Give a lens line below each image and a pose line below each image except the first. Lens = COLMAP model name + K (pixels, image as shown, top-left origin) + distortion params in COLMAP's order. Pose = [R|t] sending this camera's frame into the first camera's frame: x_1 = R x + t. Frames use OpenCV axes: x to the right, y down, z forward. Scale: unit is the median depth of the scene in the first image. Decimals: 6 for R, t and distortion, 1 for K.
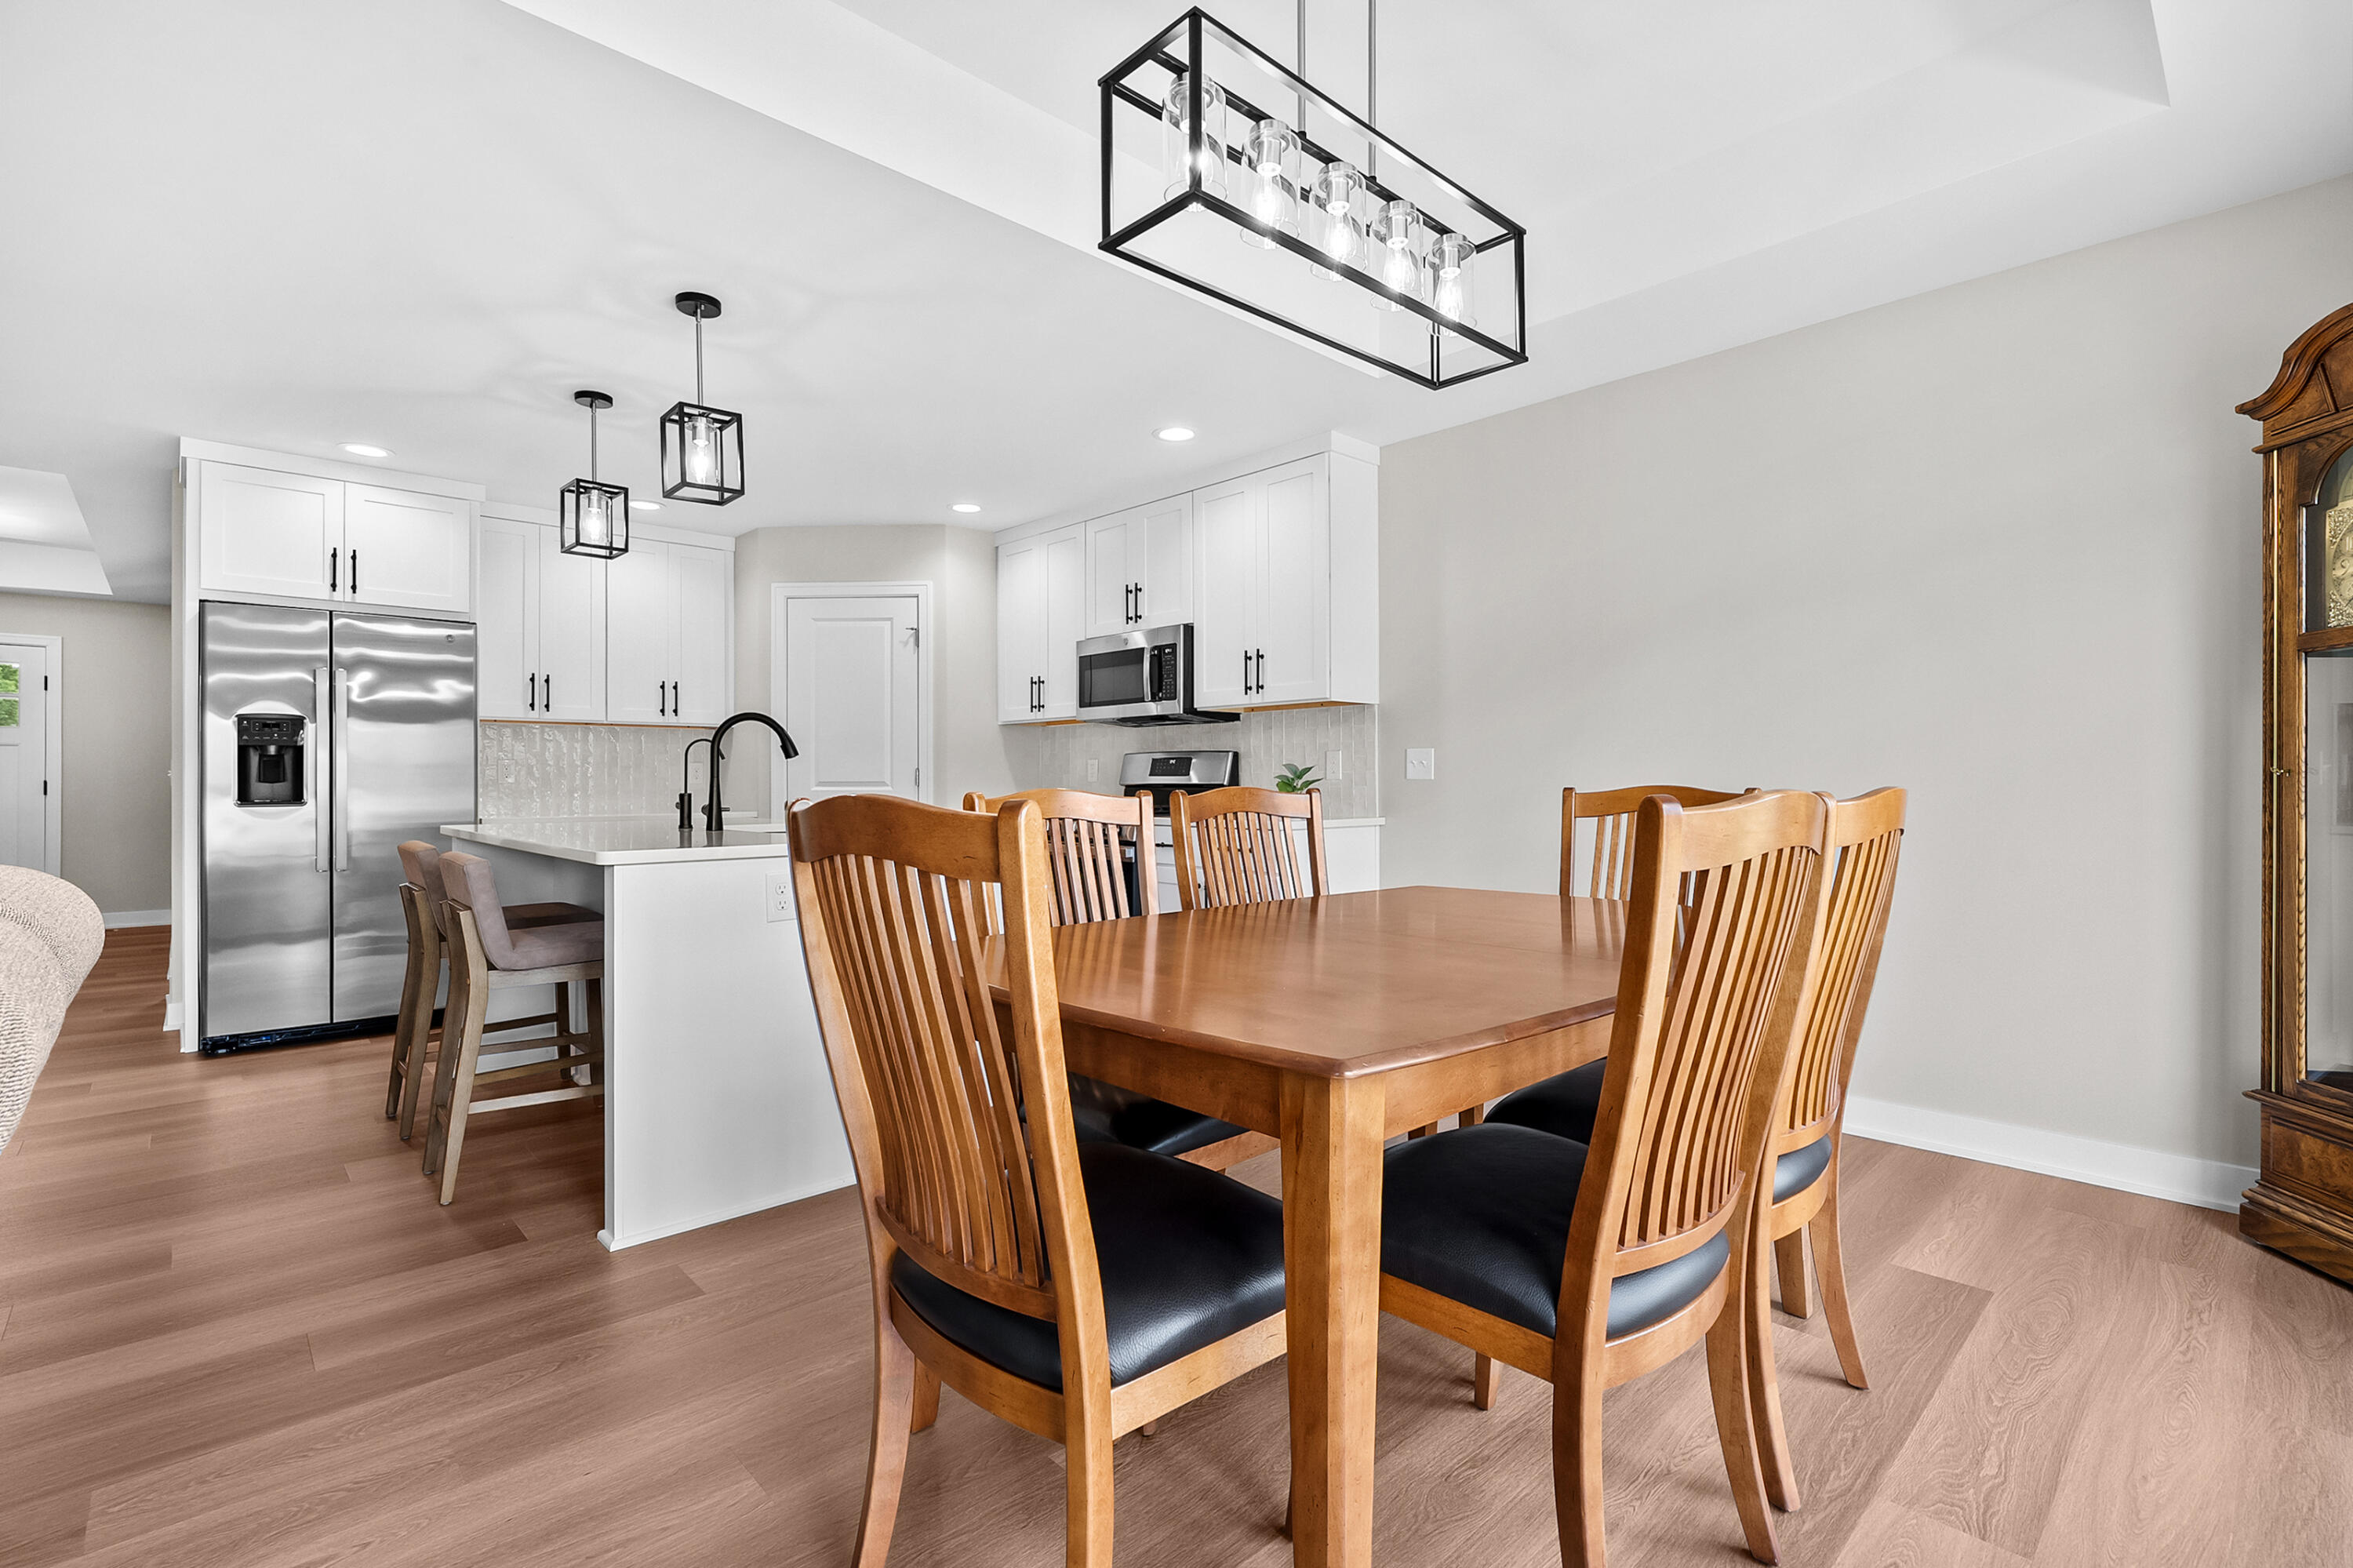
lens RADIAL K [[1064.6, 0, 1182.7], [0, 1064.6, 772.7], [0, 0, 1]] dist [-0.006758, 0.001685]
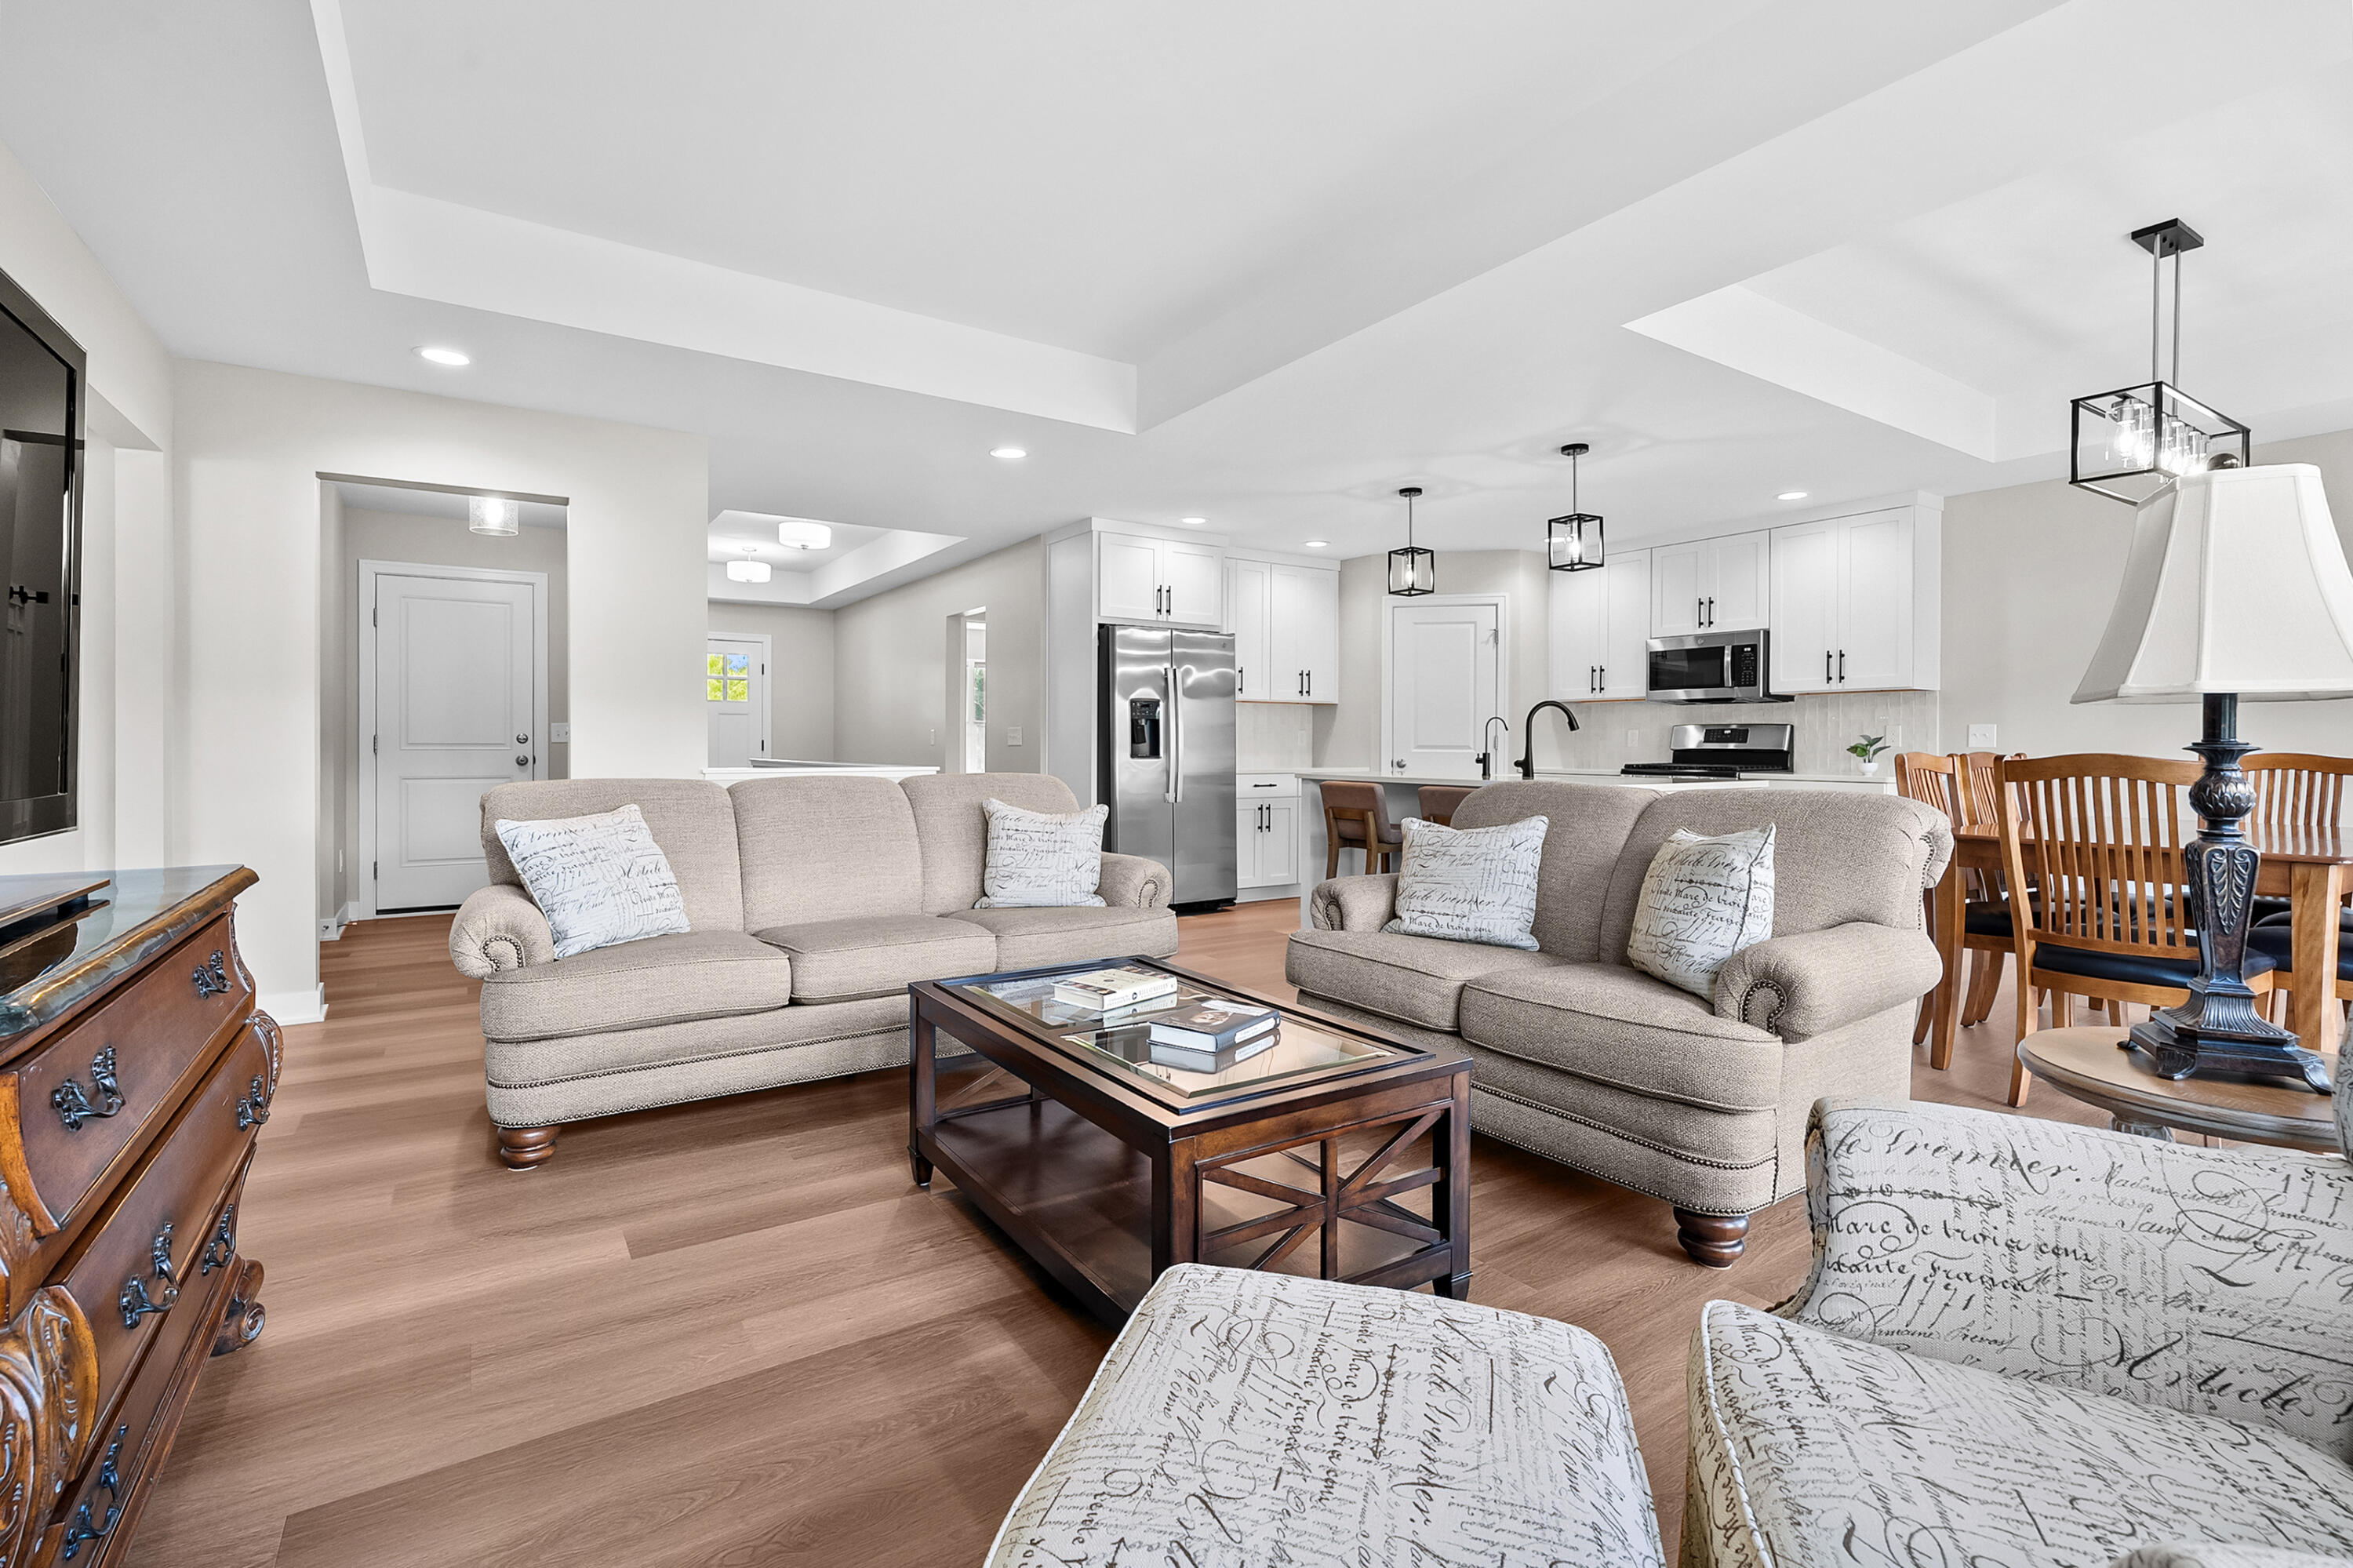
lens RADIAL K [[1064.6, 0, 1191.1], [0, 1064.6, 746.2], [0, 0, 1]] dist [-0.006758, 0.001685]
pose [[0.985734, 0.007357, -0.168149, -0.492221], [-0.005725, 0.999932, 0.010189, -0.002853], [0.168213, -0.009081, 0.985709, -0.446292]]
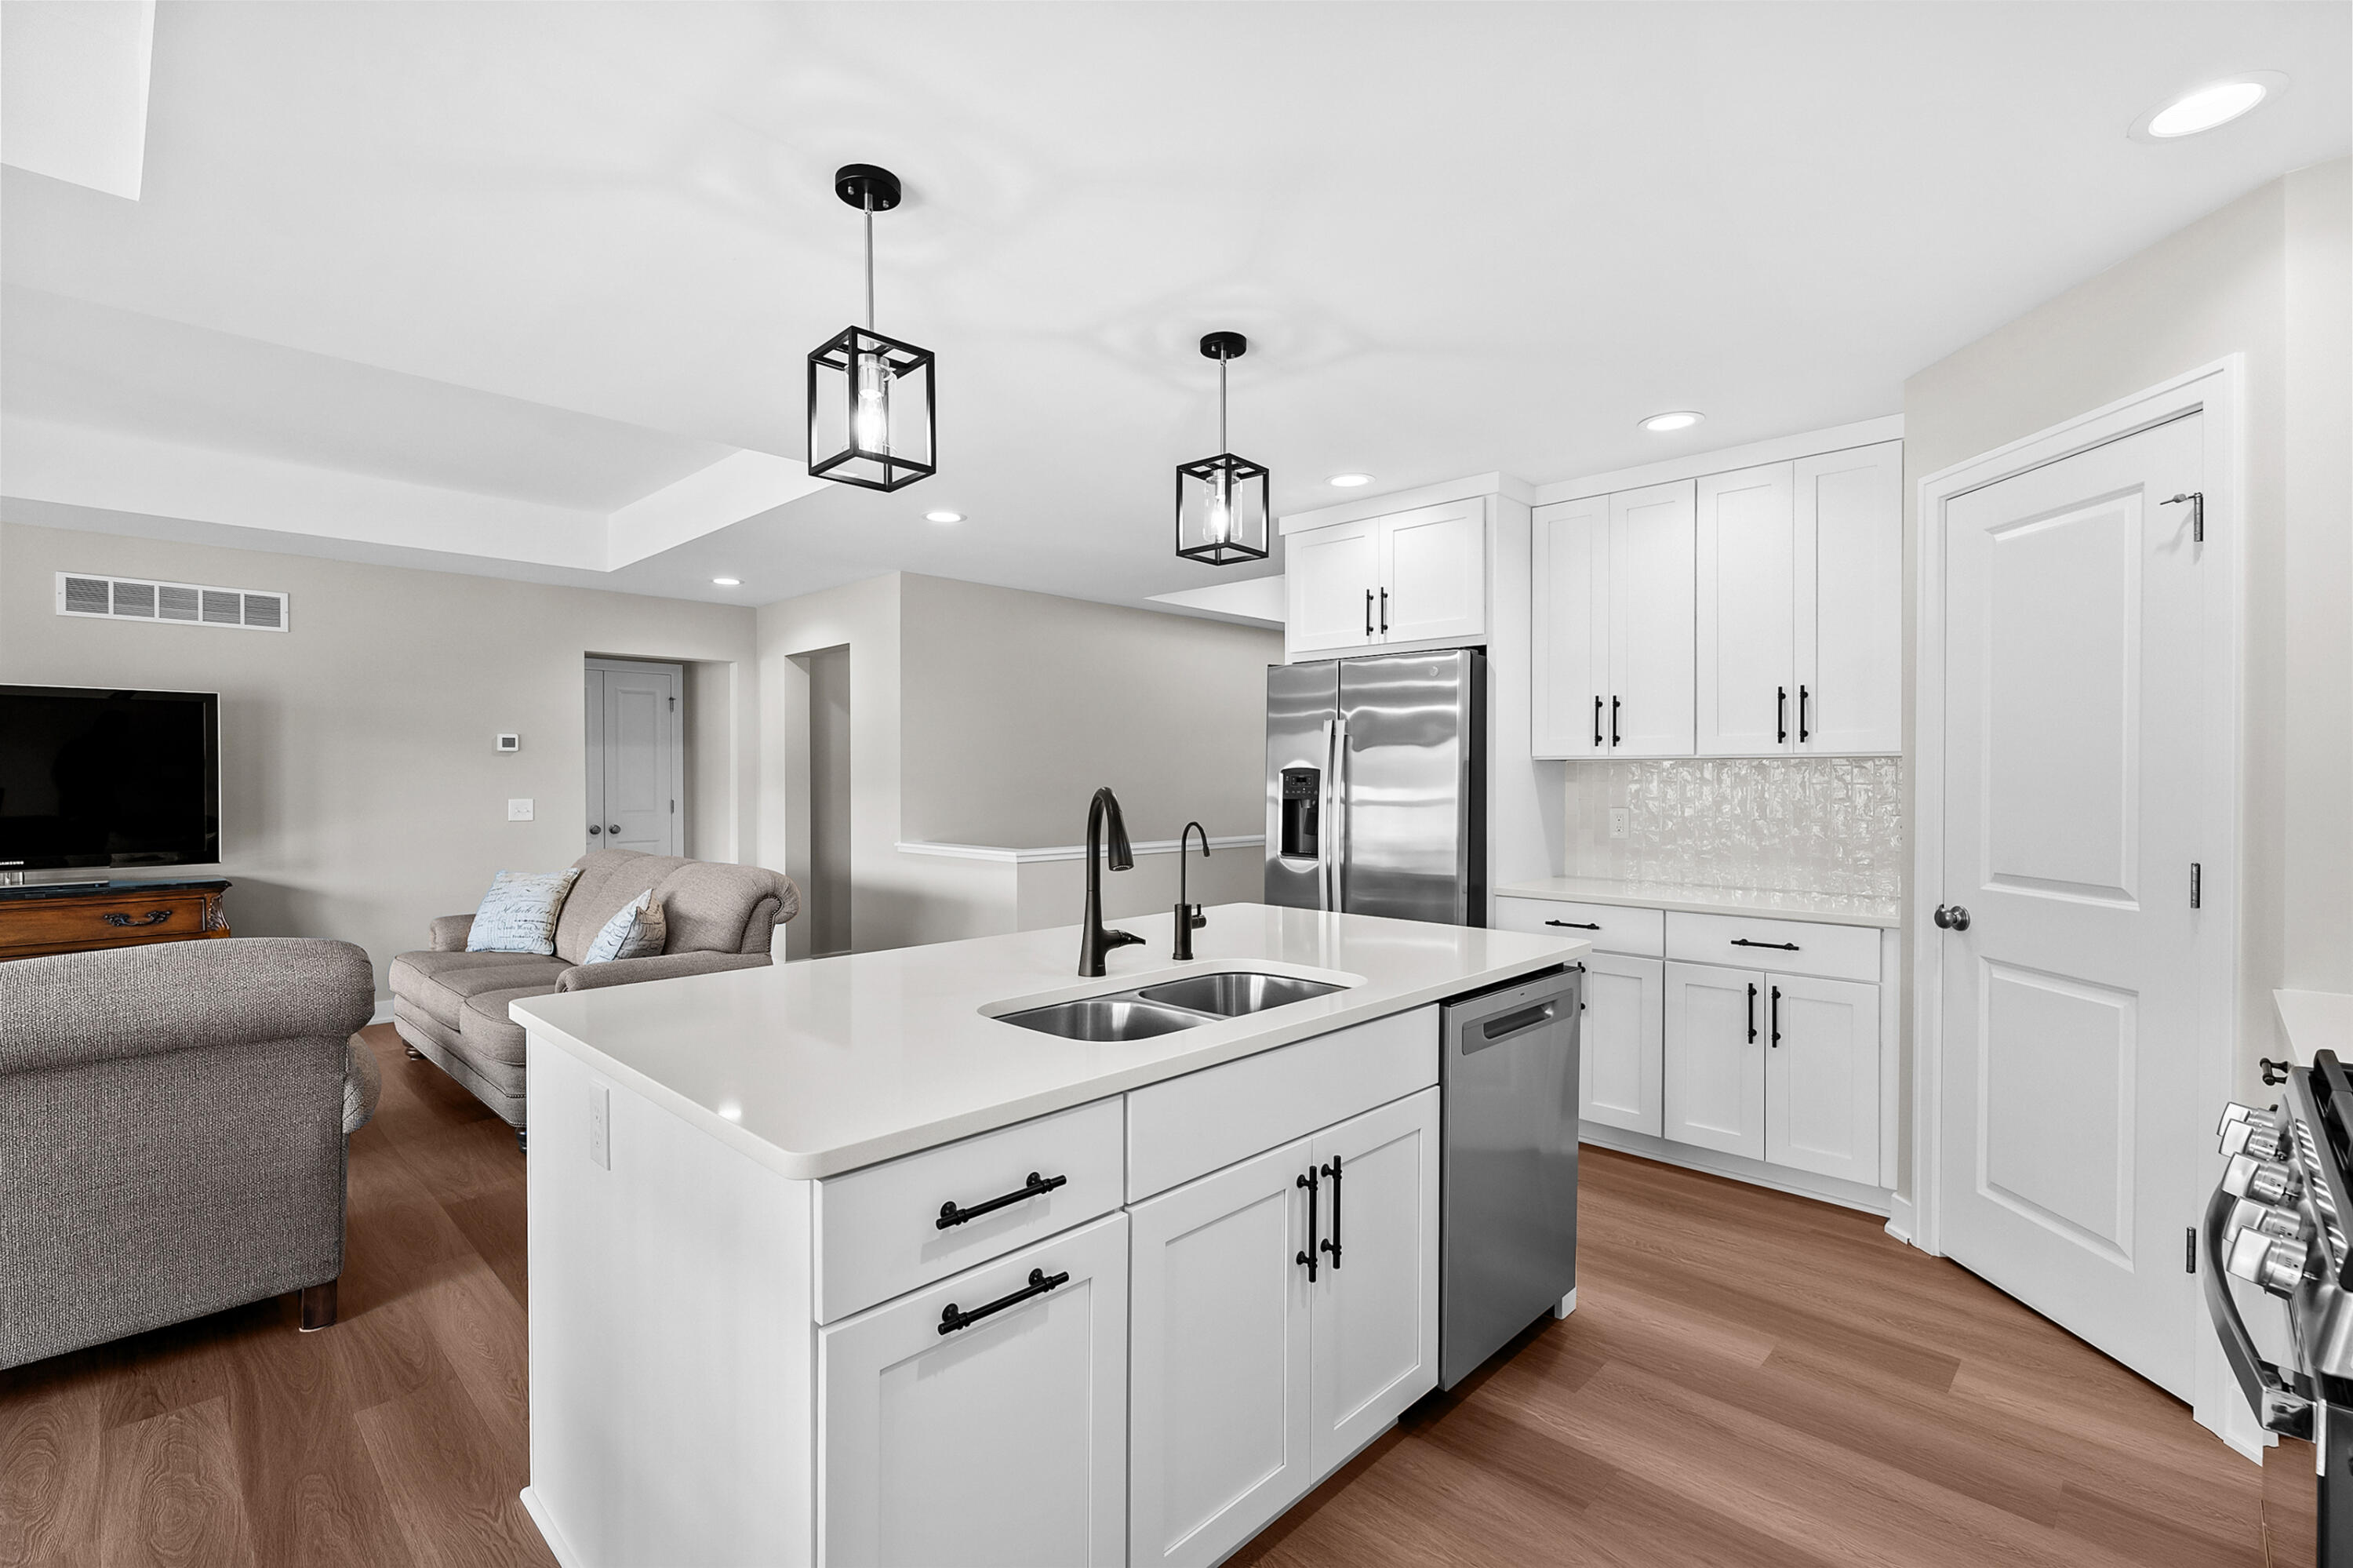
lens RADIAL K [[1064.6, 0, 1152.1], [0, 1064.6, 793.0], [0, 0, 1]] dist [-0.006758, 0.001685]
pose [[0.028688, 0.020210, -0.999384, 0.144191], [0.012968, 0.999704, 0.020589, -0.051621], [0.999504, -0.013551, 0.028417, 0.757878]]
